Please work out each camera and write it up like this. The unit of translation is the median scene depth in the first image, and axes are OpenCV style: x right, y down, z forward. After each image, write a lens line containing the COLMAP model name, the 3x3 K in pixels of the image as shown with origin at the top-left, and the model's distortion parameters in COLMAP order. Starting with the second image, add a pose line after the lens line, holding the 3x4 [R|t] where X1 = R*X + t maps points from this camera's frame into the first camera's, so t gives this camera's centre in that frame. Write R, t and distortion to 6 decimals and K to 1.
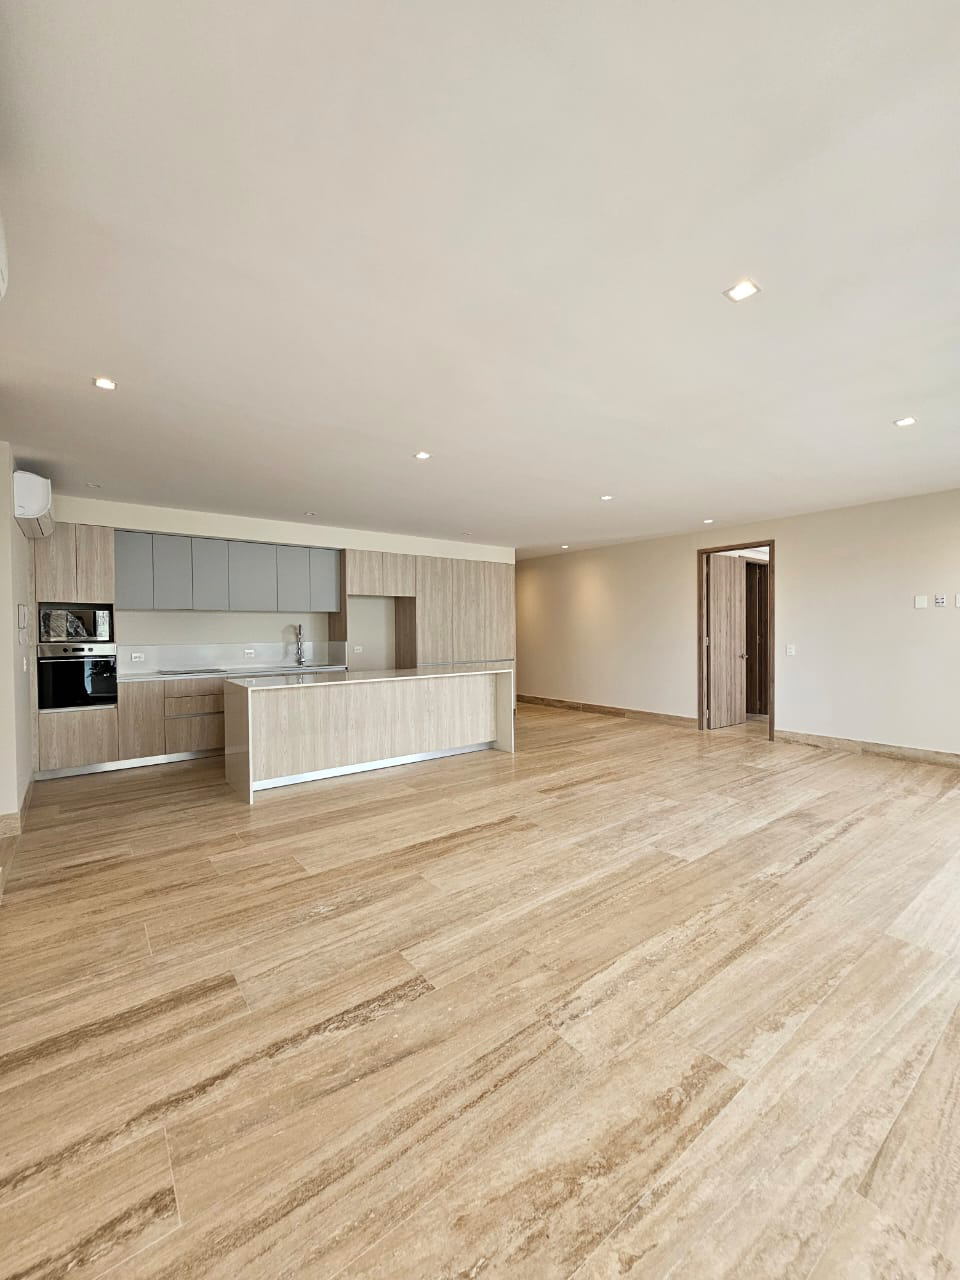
lens RADIAL K [[524.0, 0, 479.8], [0, 524.0, 636.8], [0, 0, 1]] dist [-0.000329, 0.001491]
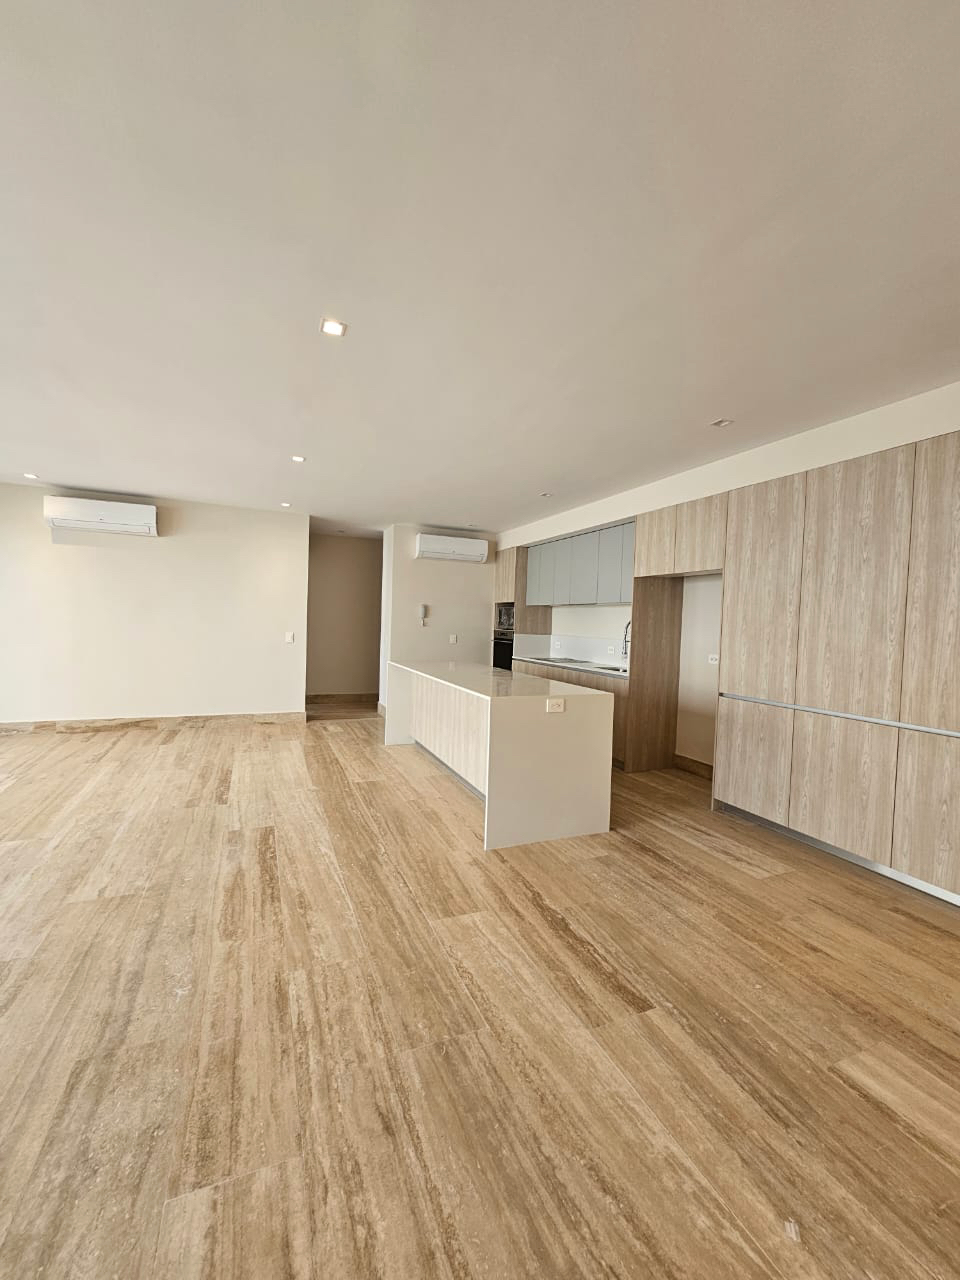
lens RADIAL K [[524.0, 0, 479.4], [0, 524.0, 640.3], [0, 0, 1]] dist [-0.000329, 0.001491]
pose [[-0.254767, 0.034963, -0.966370, 0.696054], [-0.040822, 0.998066, 0.046872, -0.026465], [0.966140, 0.051391, -0.252847, 1.329754]]
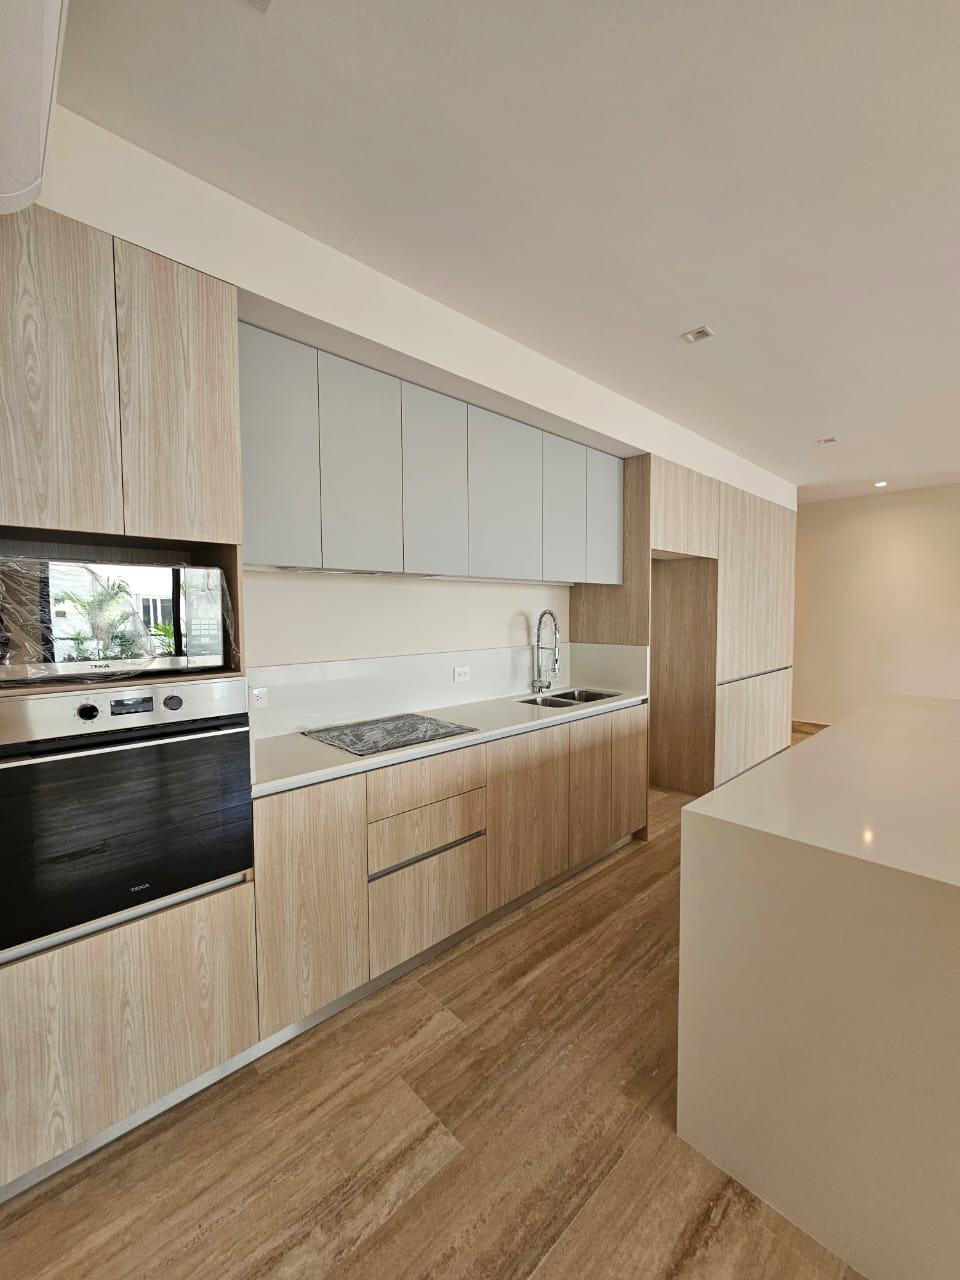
lens RADIAL K [[524.0, 0, 478.0], [0, 524.0, 636.4], [0, 0, 1]] dist [-0.000329, 0.001491]
pose [[0.994943, -0.002879, 0.100398, -0.625641], [-0.000567, 0.999412, 0.034273, -0.022191], [-0.100438, -0.034157, 0.994357, 0.723138]]
